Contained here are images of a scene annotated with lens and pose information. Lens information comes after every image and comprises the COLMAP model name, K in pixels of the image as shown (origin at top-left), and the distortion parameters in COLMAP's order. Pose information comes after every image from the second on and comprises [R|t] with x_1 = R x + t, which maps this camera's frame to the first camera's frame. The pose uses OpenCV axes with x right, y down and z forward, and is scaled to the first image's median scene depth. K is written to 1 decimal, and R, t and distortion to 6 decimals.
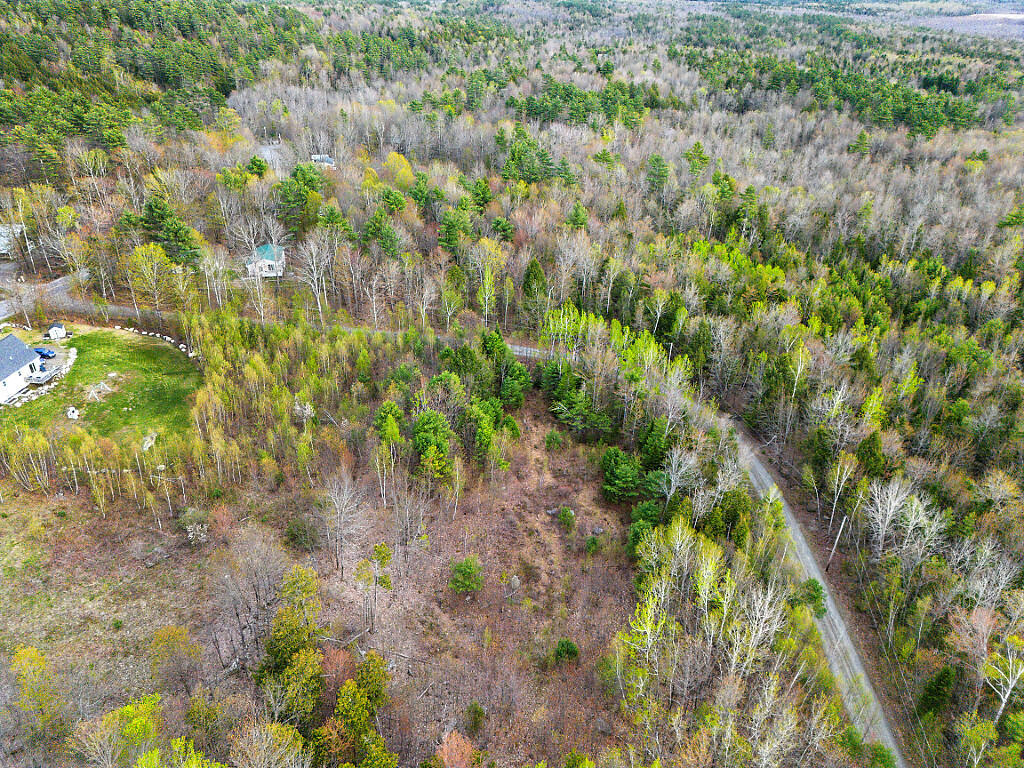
lens RADIAL K [[716.3, 0, 512.0], [0, 716.3, 384.0], [0, 0, 1]] dist [0.061113, -0.048217]
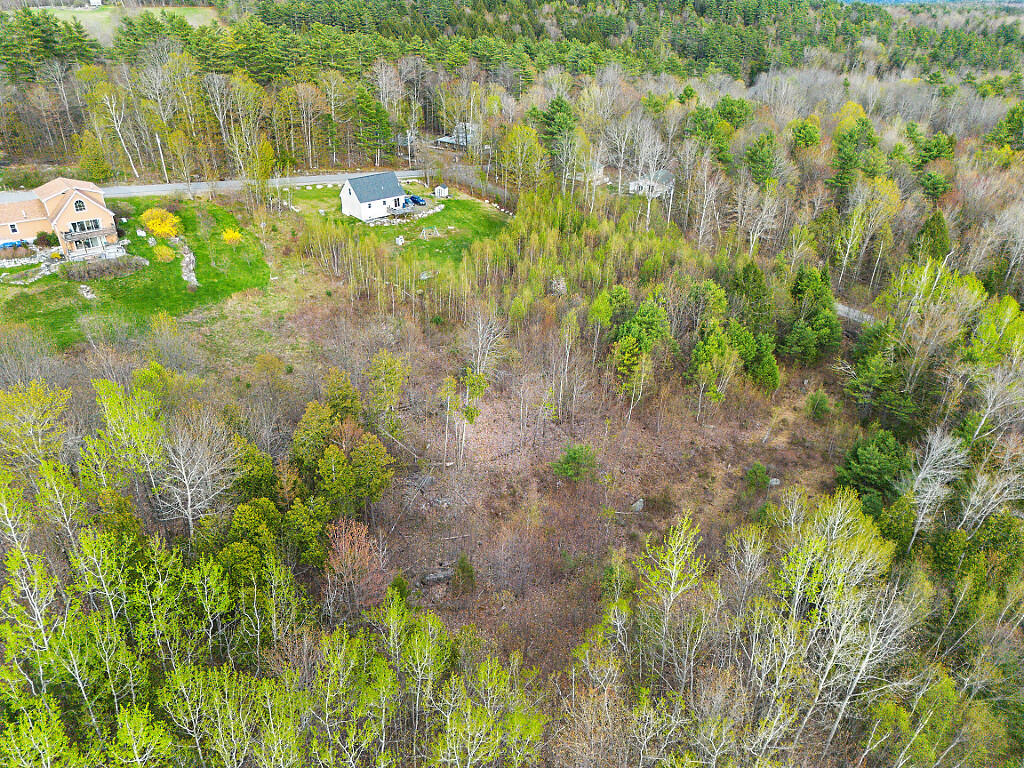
lens RADIAL K [[716.3, 0, 512.0], [0, 716.3, 384.0], [0, 0, 1]] dist [0.061113, -0.048217]
pose [[0.749737, 0.306236, -0.586613, 0.235931], [-0.321848, 0.943312, 0.081101, 0.091403], [0.578195, 0.127995, 0.805797, 0.182452]]
